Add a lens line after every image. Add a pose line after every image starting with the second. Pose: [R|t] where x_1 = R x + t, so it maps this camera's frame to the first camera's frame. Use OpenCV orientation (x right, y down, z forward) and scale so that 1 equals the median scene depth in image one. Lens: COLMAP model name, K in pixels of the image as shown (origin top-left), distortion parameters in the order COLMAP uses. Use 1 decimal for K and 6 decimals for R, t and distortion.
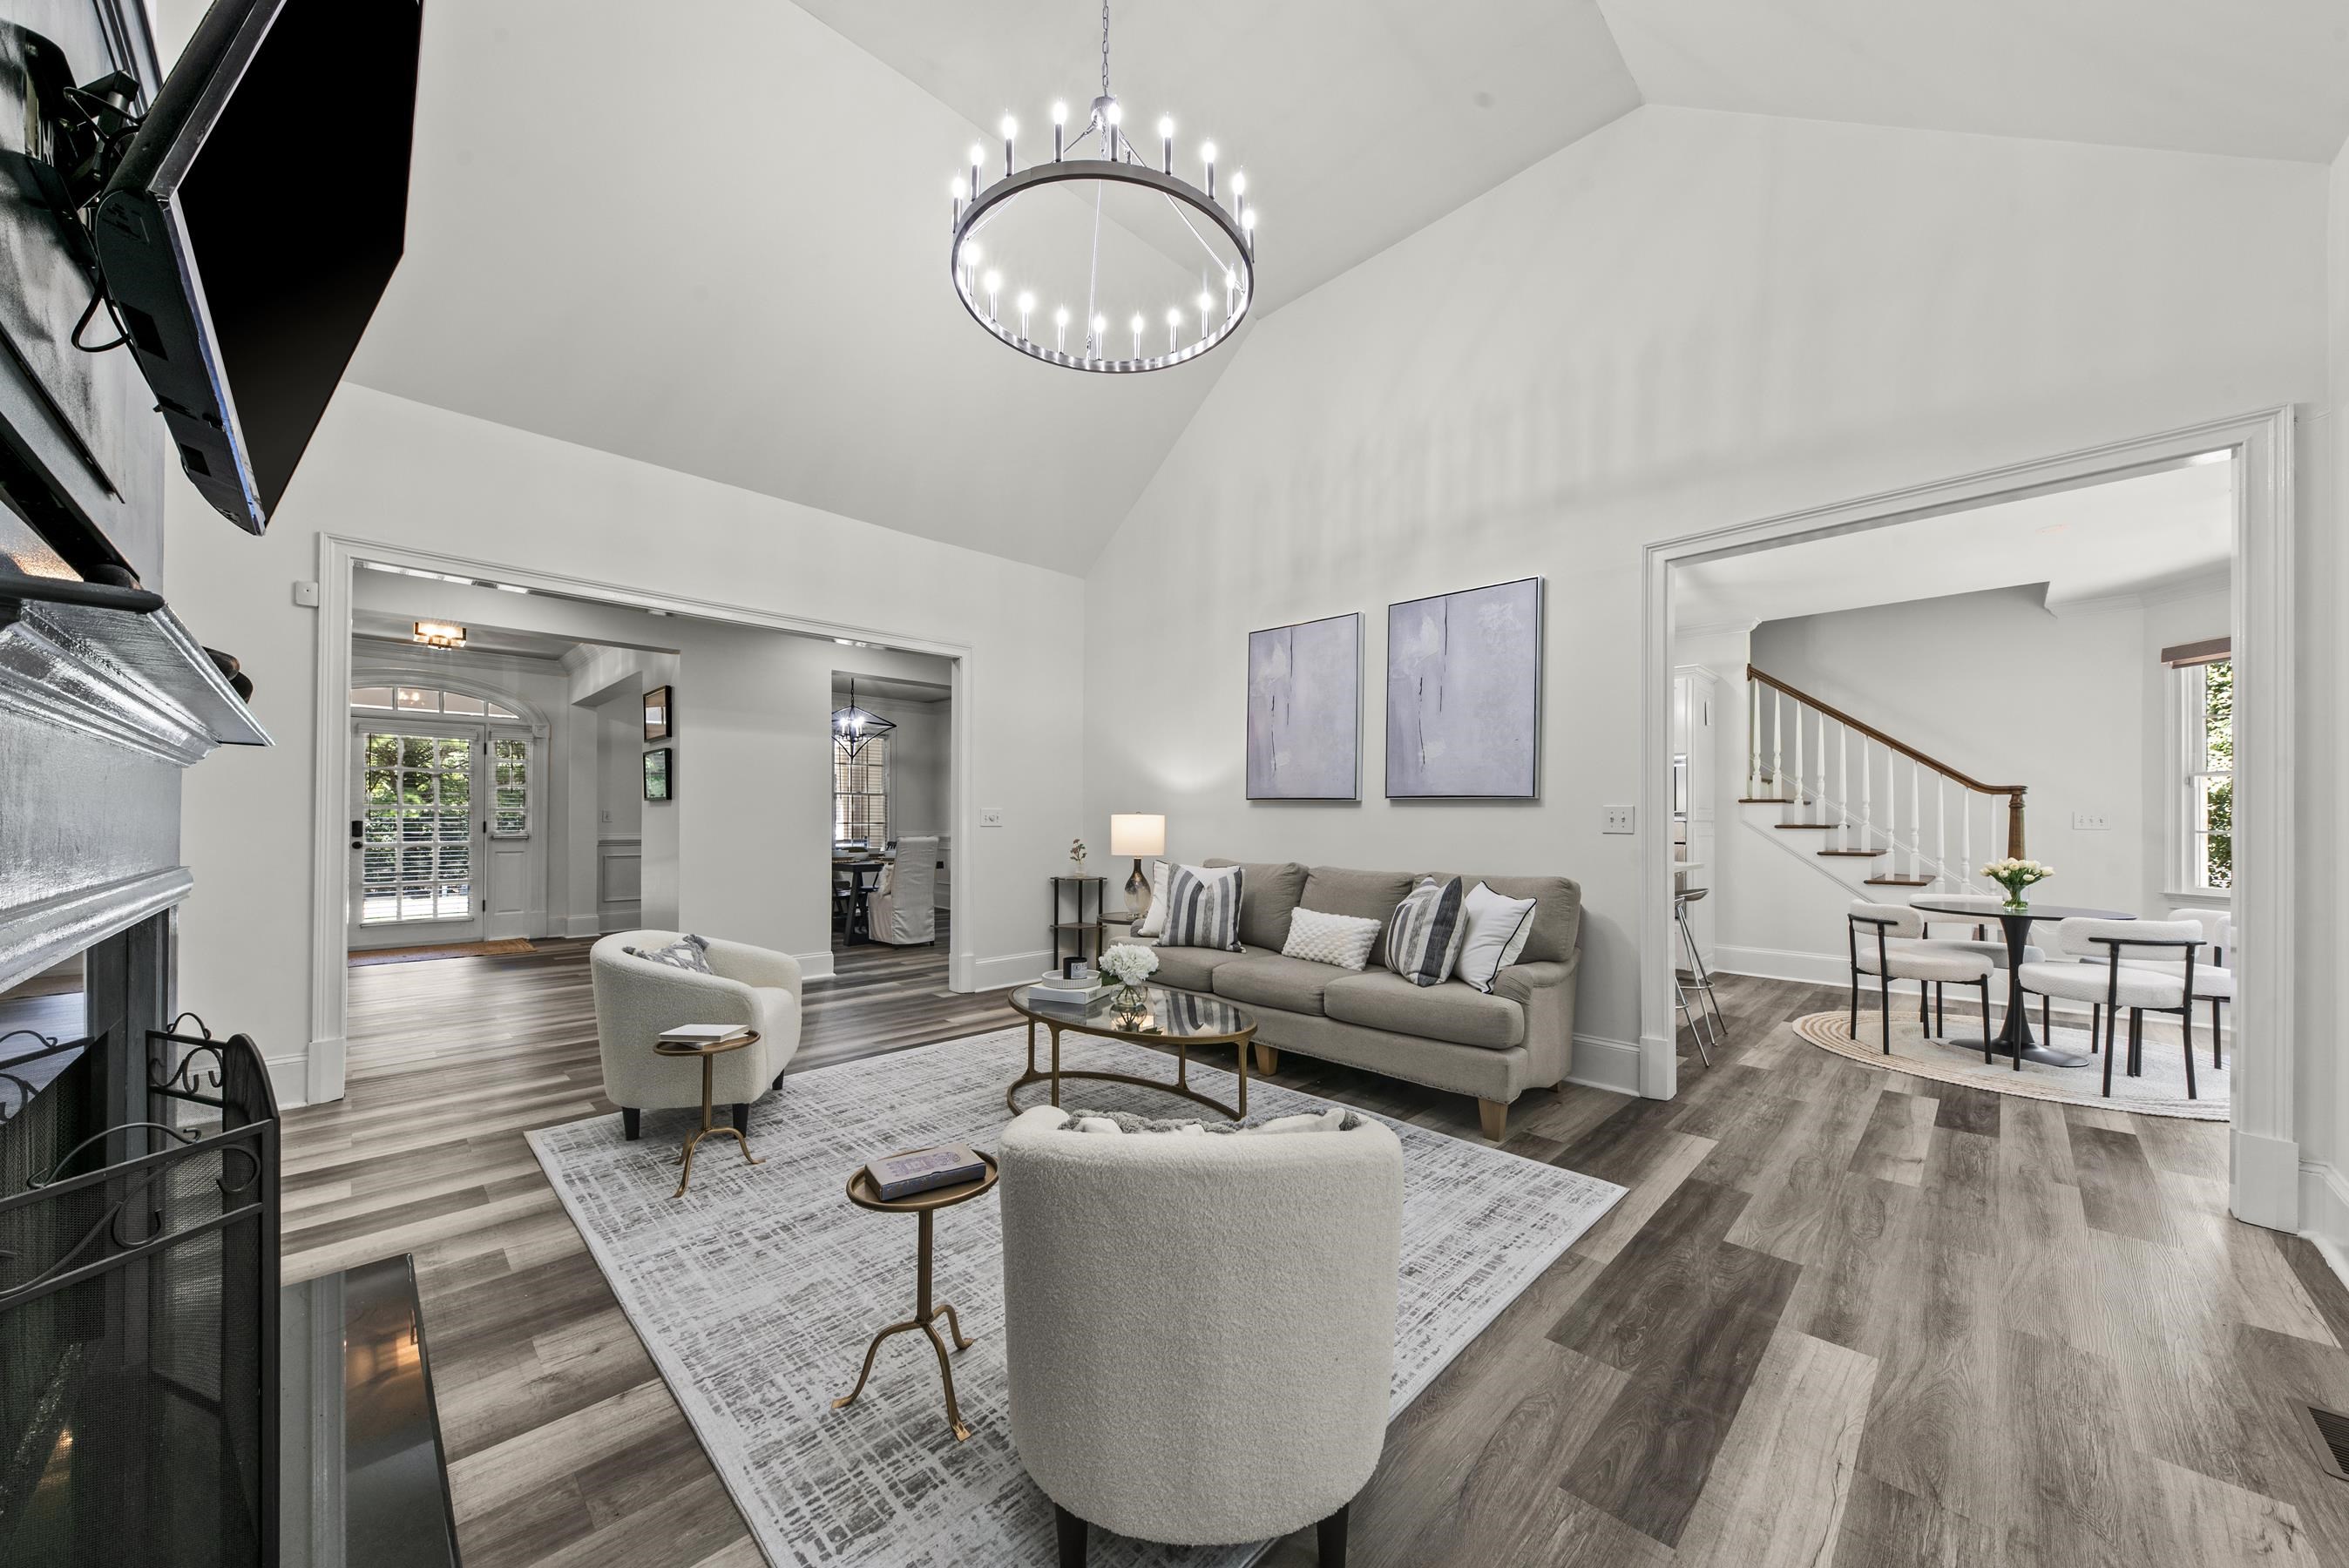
lens RADIAL K [[826.7, 0, 1152.8], [0, 826.7, 817.5], [0, 0, 1]] dist [0.013044, -0.005354]
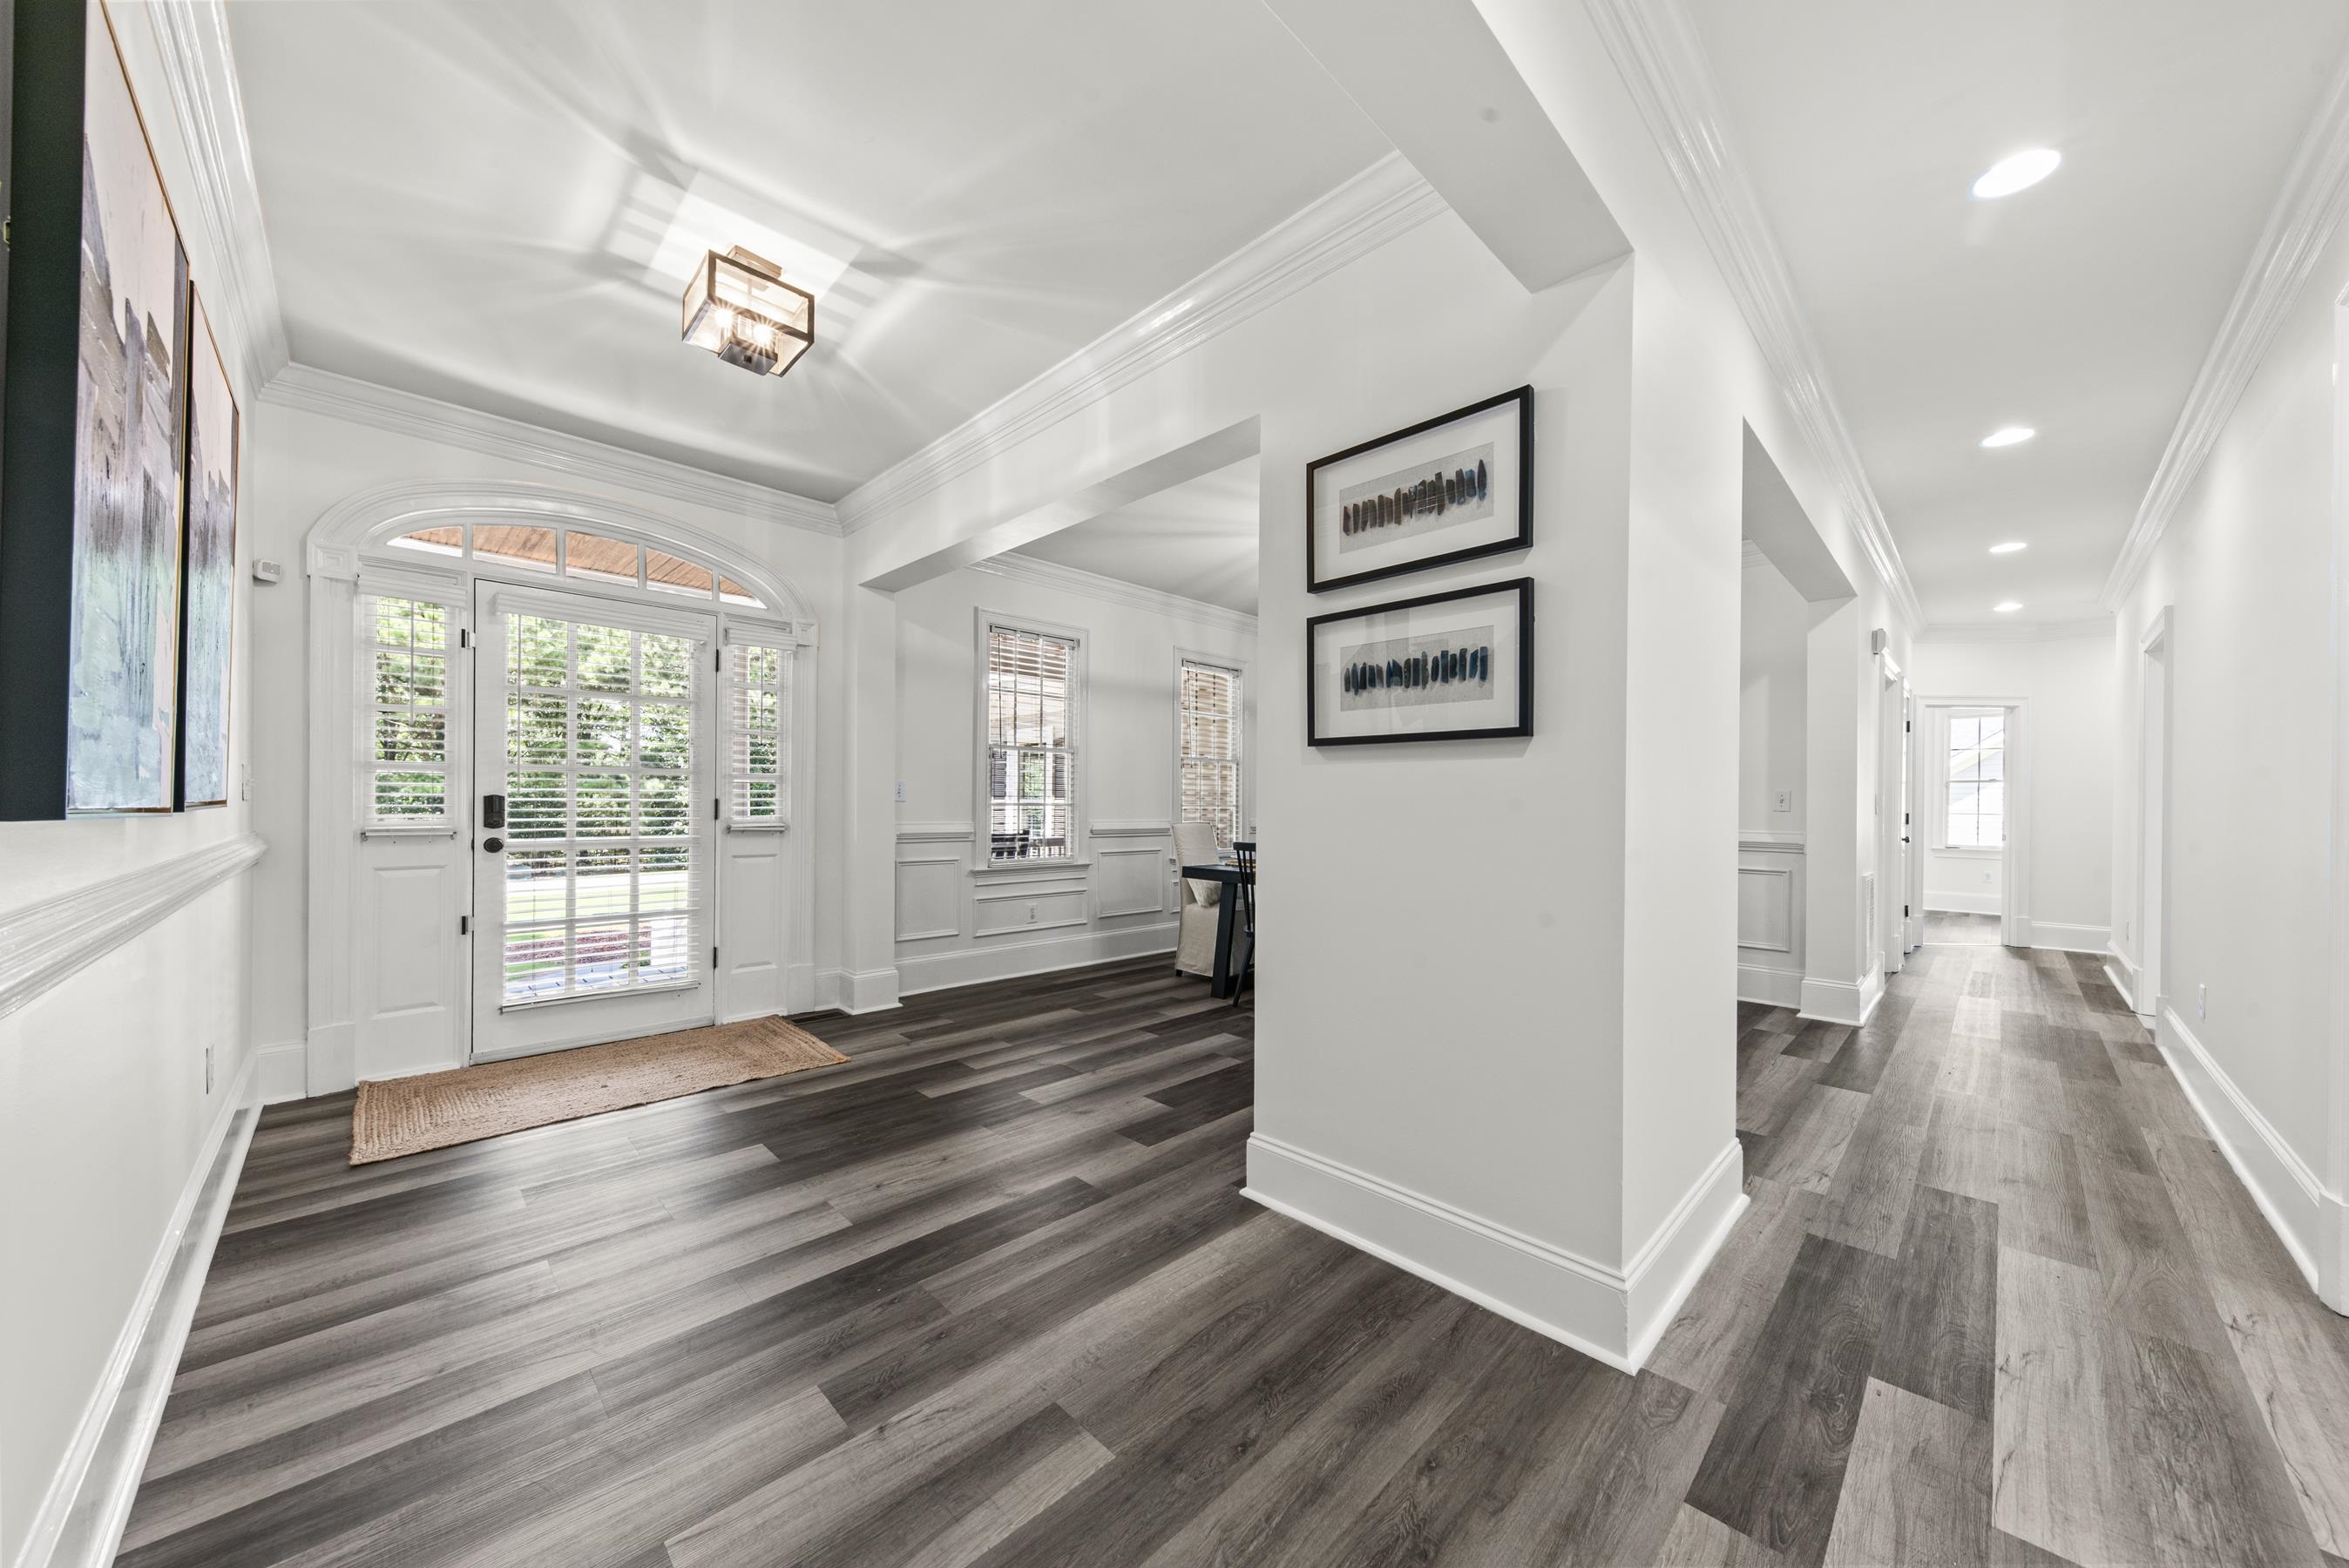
lens RADIAL K [[822.6, 0, 1170.3], [0, 822.6, 807.3], [0, 0, 1]] dist [0.000506, 0.002718]
pose [[0.999918, 0.011758, -0.005073, -0.916927], [-0.011704, 0.999875, 0.010665, 0.008048], [0.005198, -0.010605, 0.999930, 0.845474]]
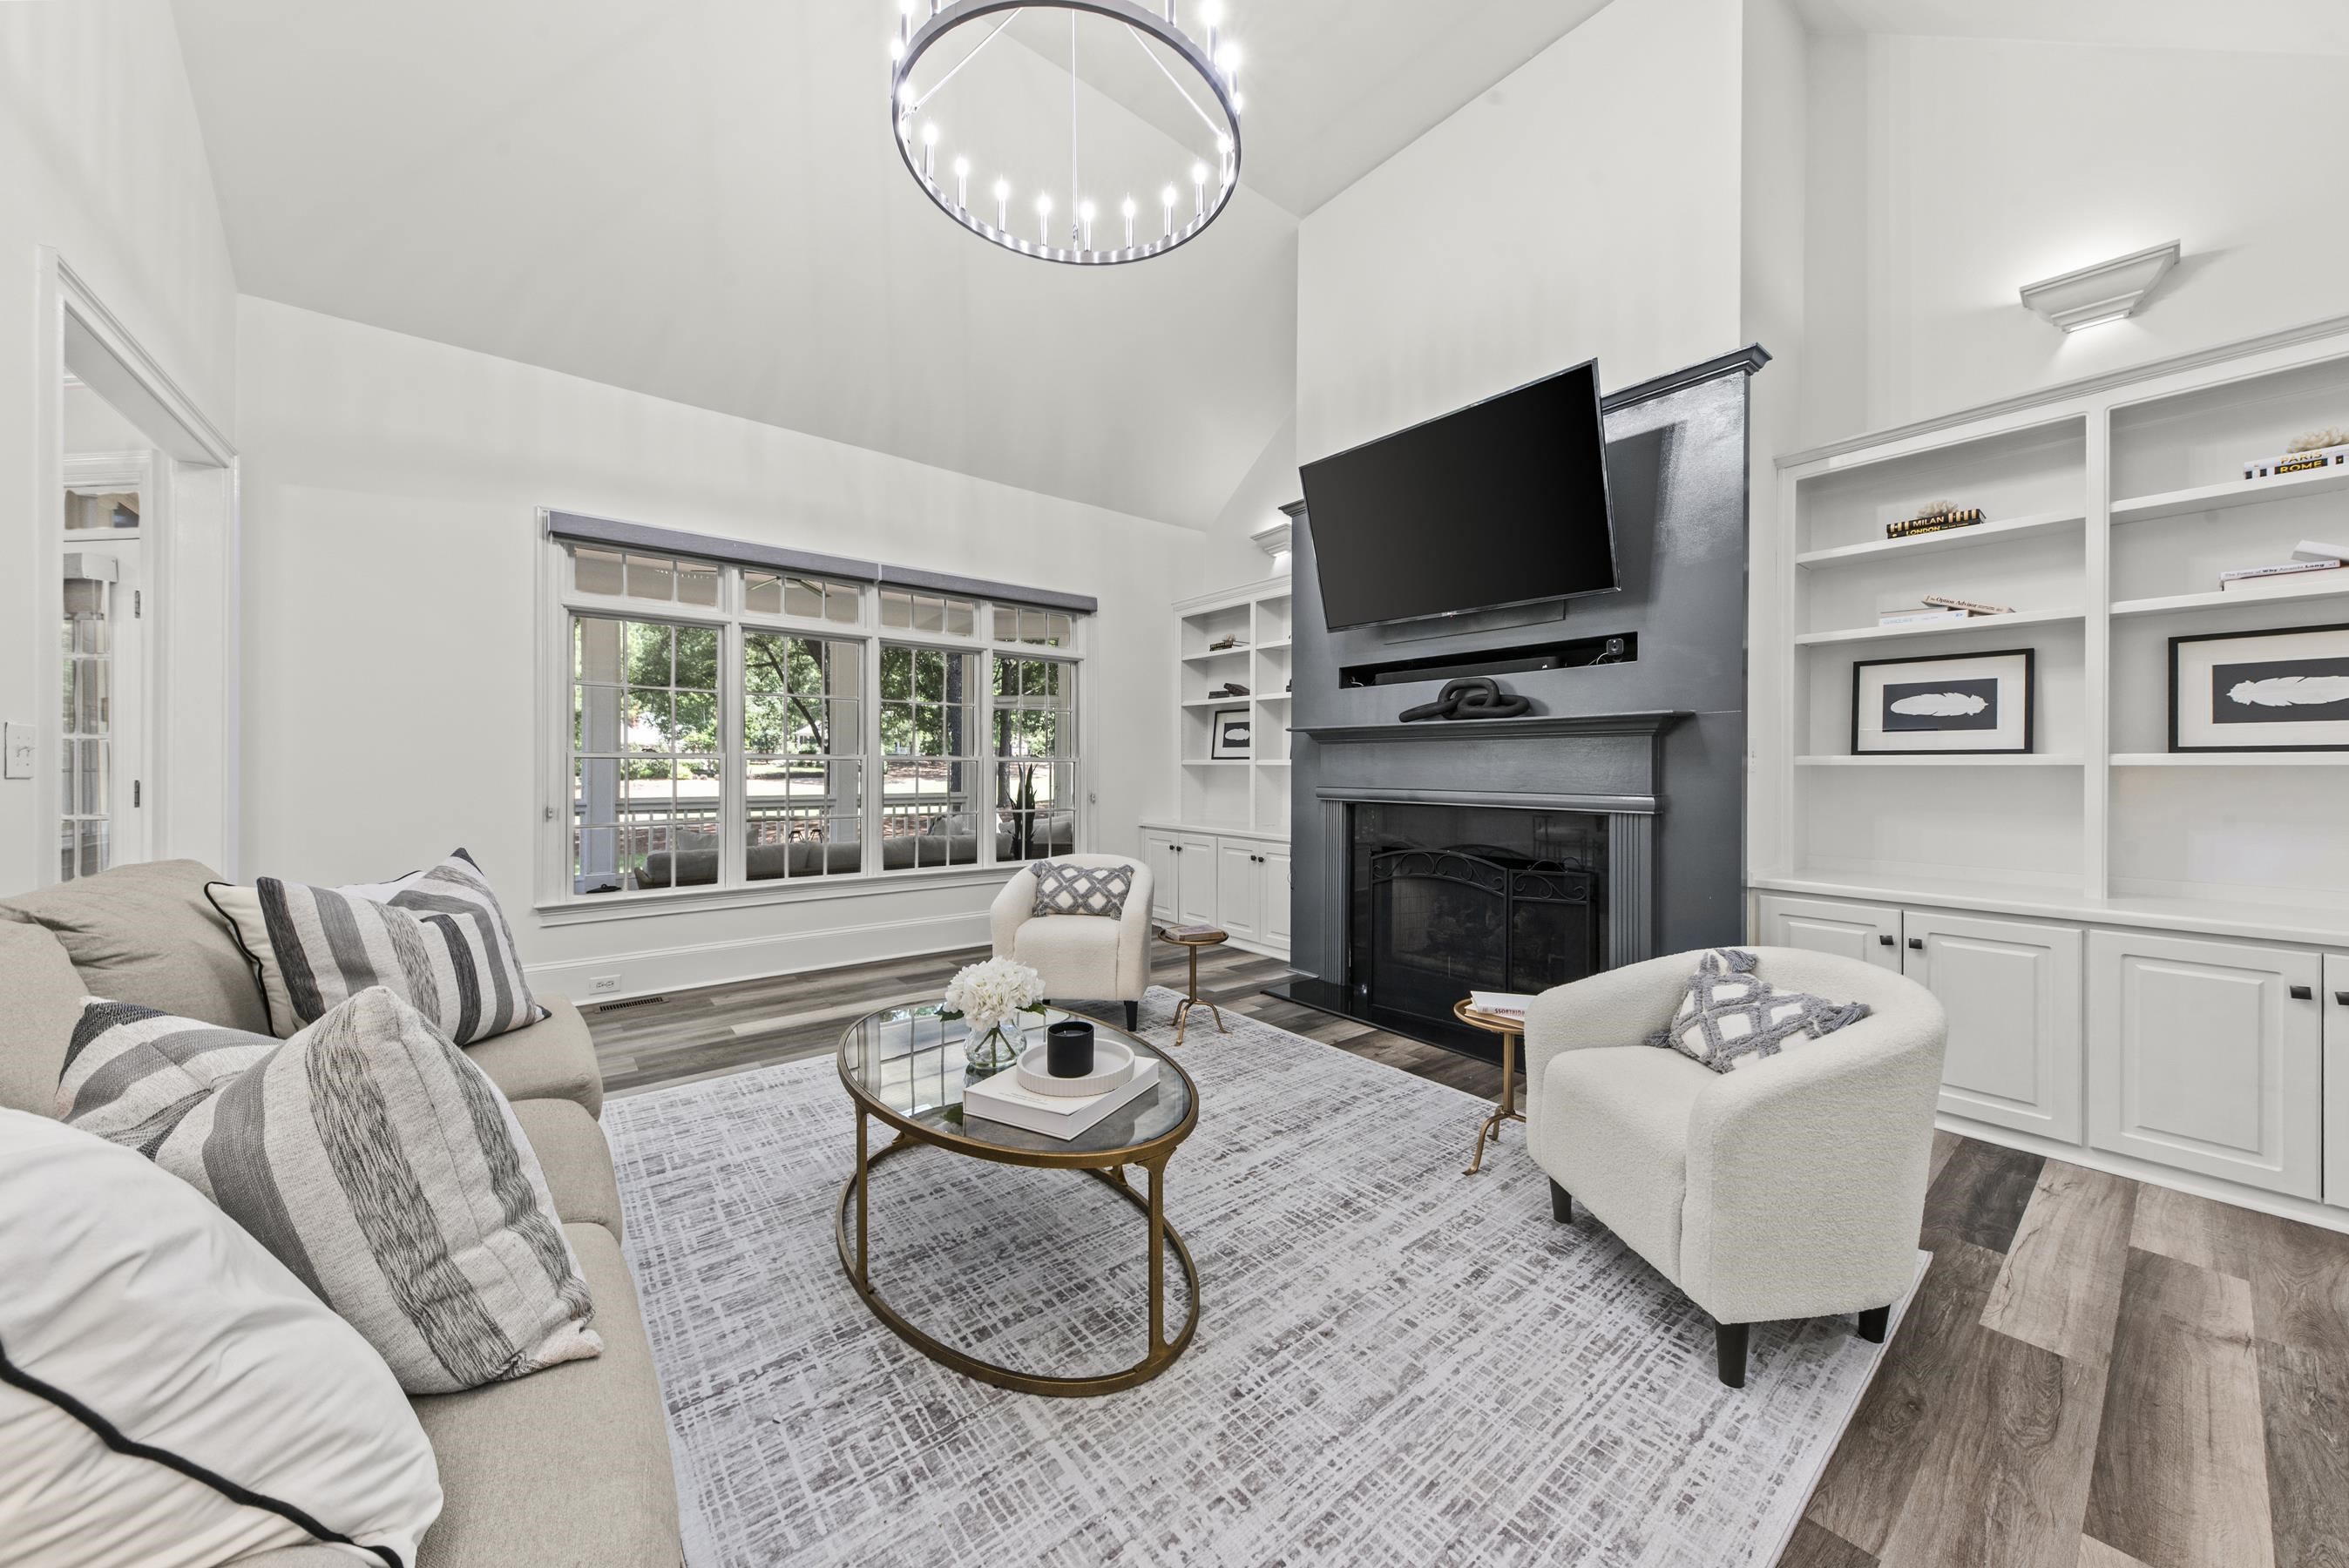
lens RADIAL K [[801.0, 0, 1153.4], [0, 801.0, 774.1], [0, 0, 1]] dist [0.013163, -0.004695]
pose [[-0.993447, -0.004683, 0.114197, -0.160776], [-0.004466, 0.999988, 0.002161, 0.009623], [-0.114206, 0.001637, -0.993456, 1.182762]]
